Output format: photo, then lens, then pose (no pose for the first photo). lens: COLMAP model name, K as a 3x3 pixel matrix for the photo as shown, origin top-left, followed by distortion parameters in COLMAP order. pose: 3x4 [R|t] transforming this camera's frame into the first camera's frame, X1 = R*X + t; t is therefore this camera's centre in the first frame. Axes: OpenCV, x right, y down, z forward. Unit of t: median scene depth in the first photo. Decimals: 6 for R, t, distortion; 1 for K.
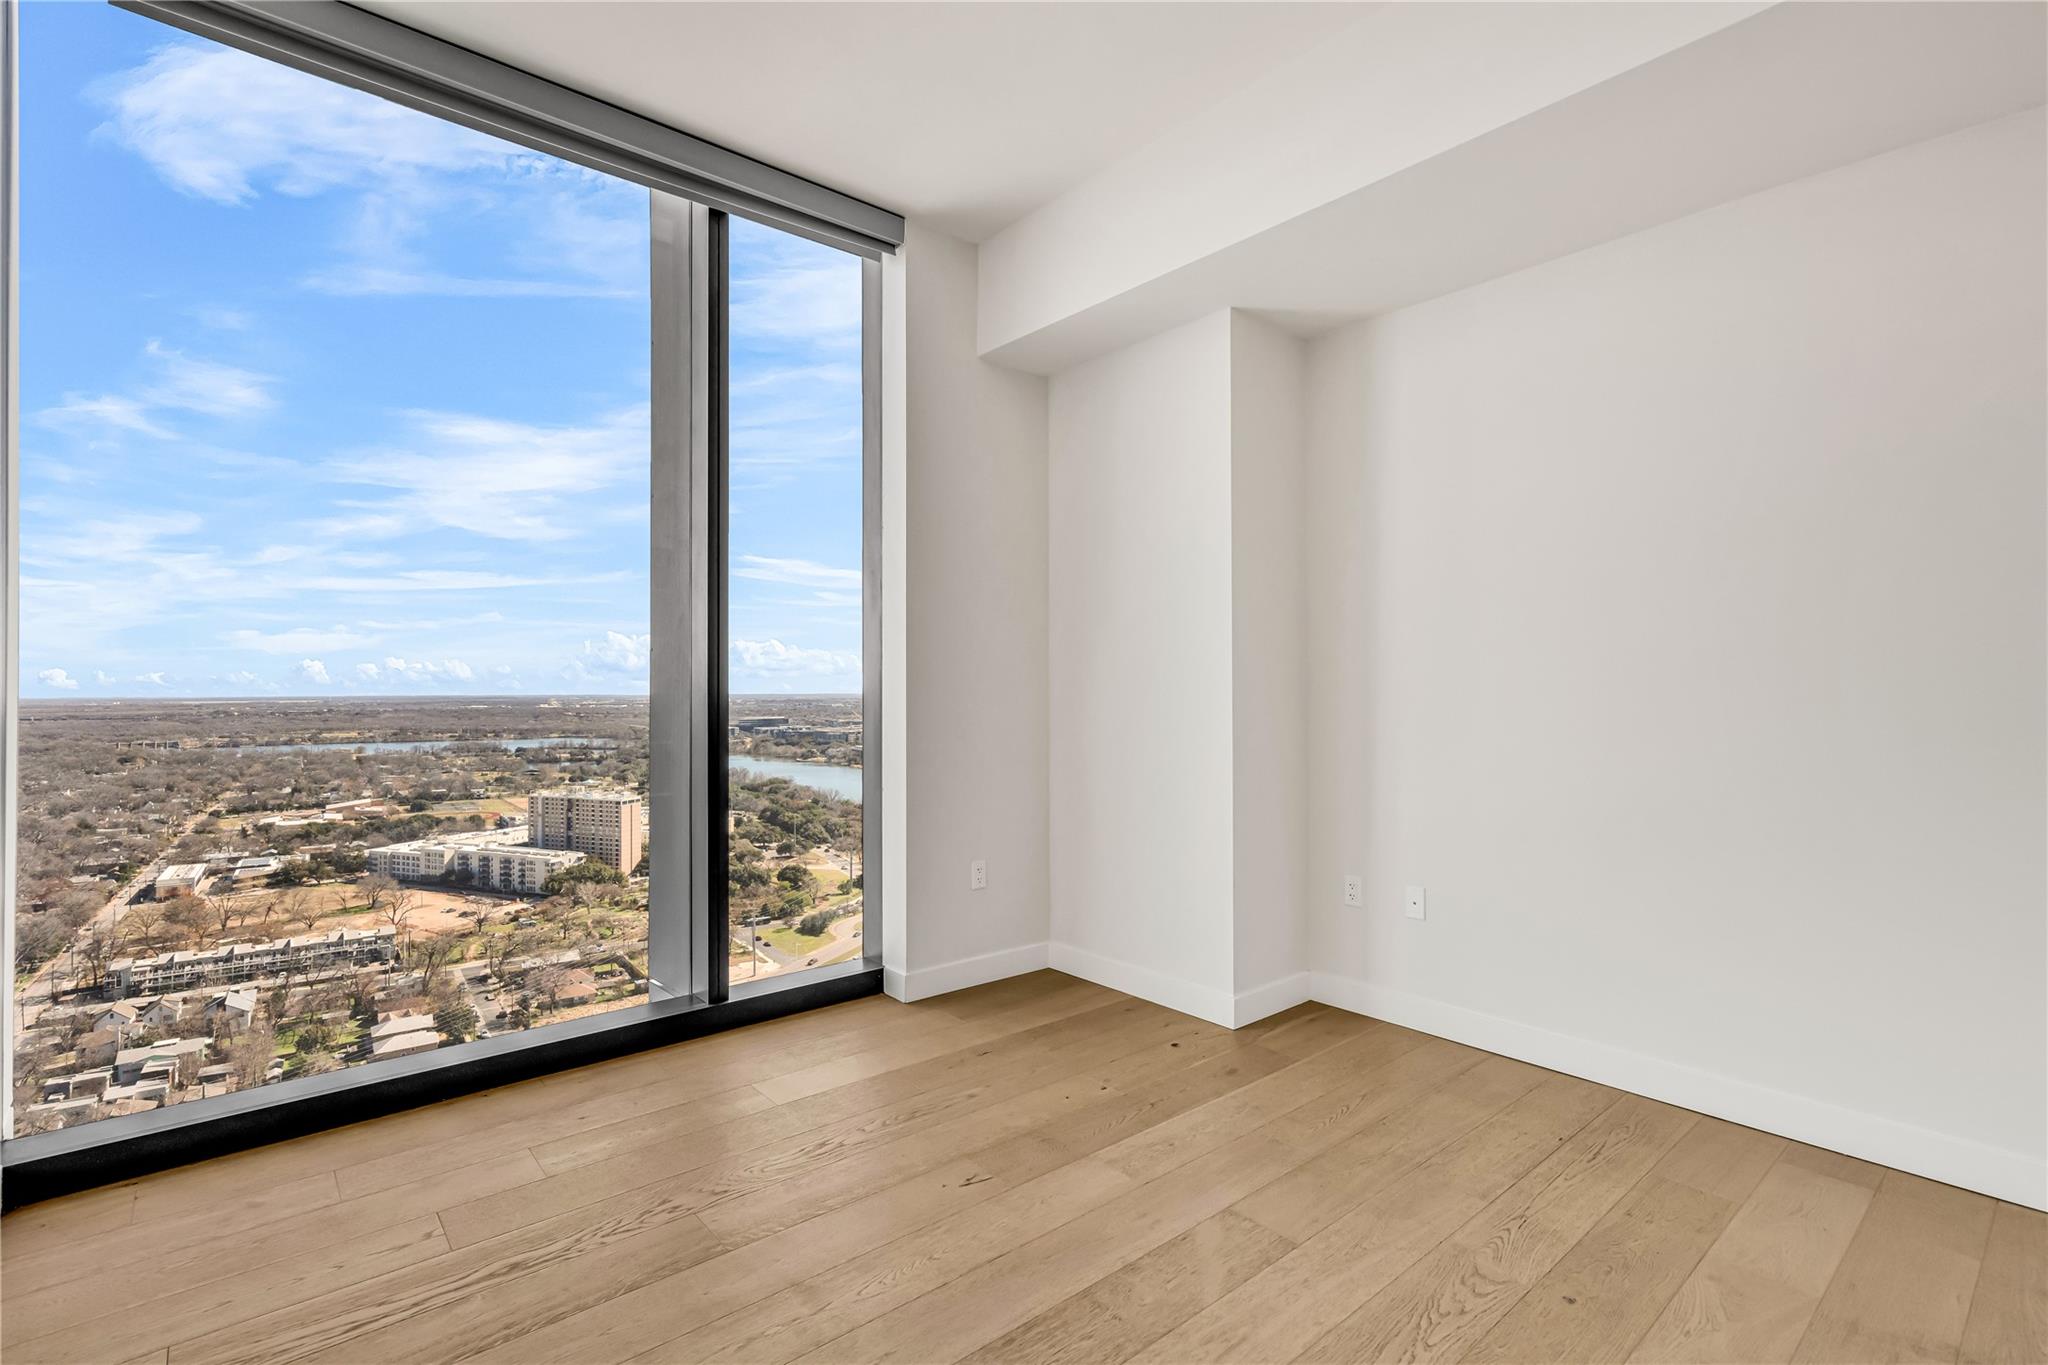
lens RADIAL K [[942.3, 0, 1023.6], [0, 942.3, 681.0], [0, 0, 1]] dist [-0.001985, 0.000416]
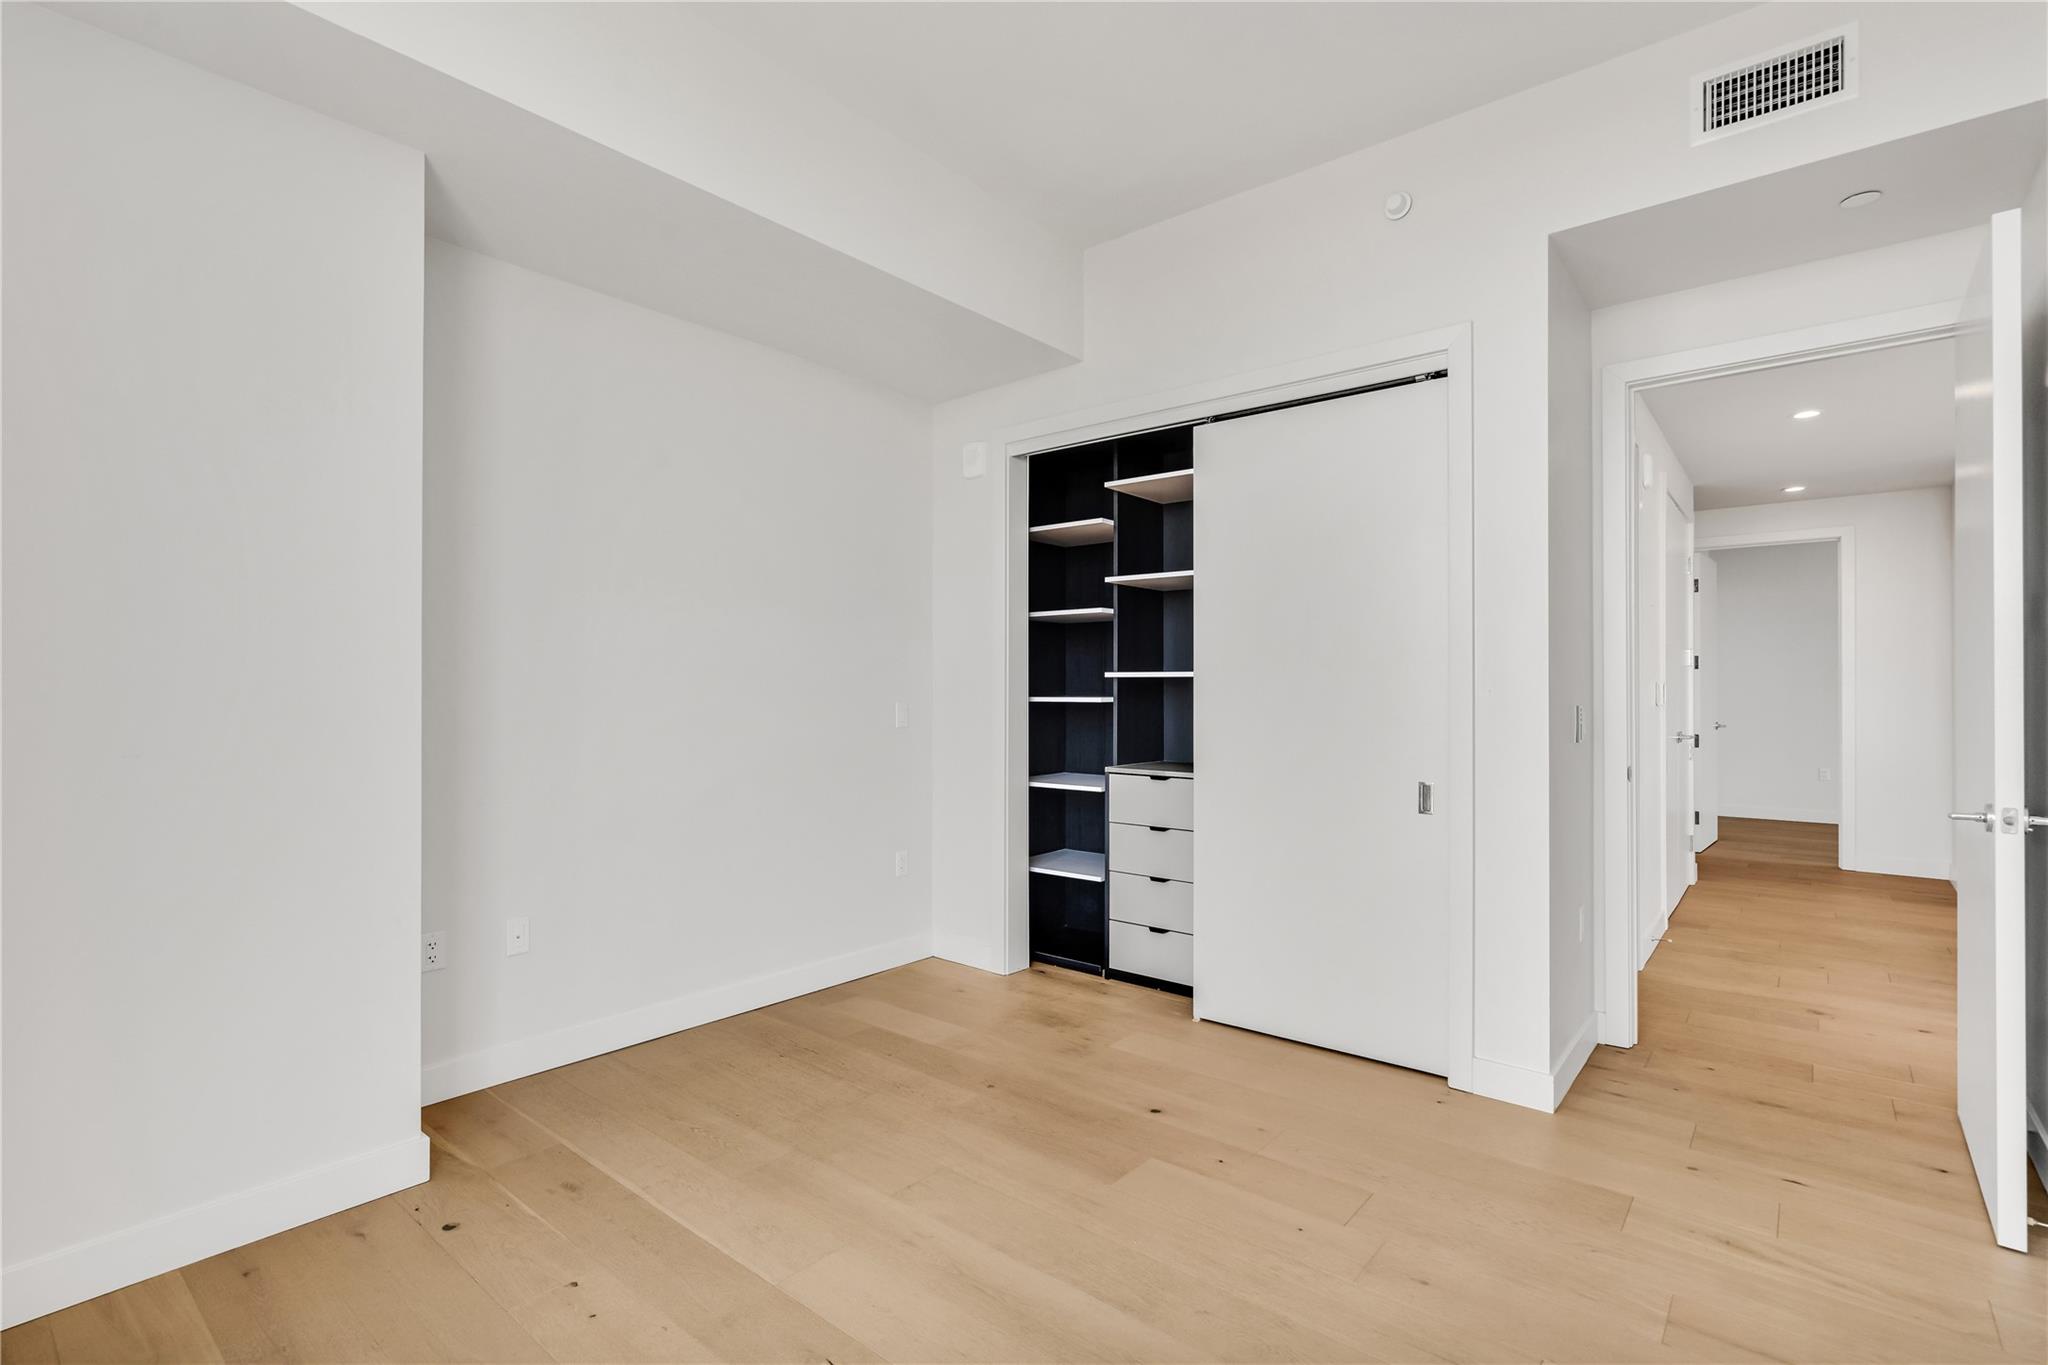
lens RADIAL K [[942.3, 0, 1023.6], [0, 942.3, 681.0], [0, 0, 1]] dist [-0.001985, 0.000416]
pose [[-0.169643, 0.012630, 0.985425, -0.571721], [-0.008770, 0.999859, -0.014325, 0.001066], [-0.985467, -0.011073, -0.169508, 0.704896]]
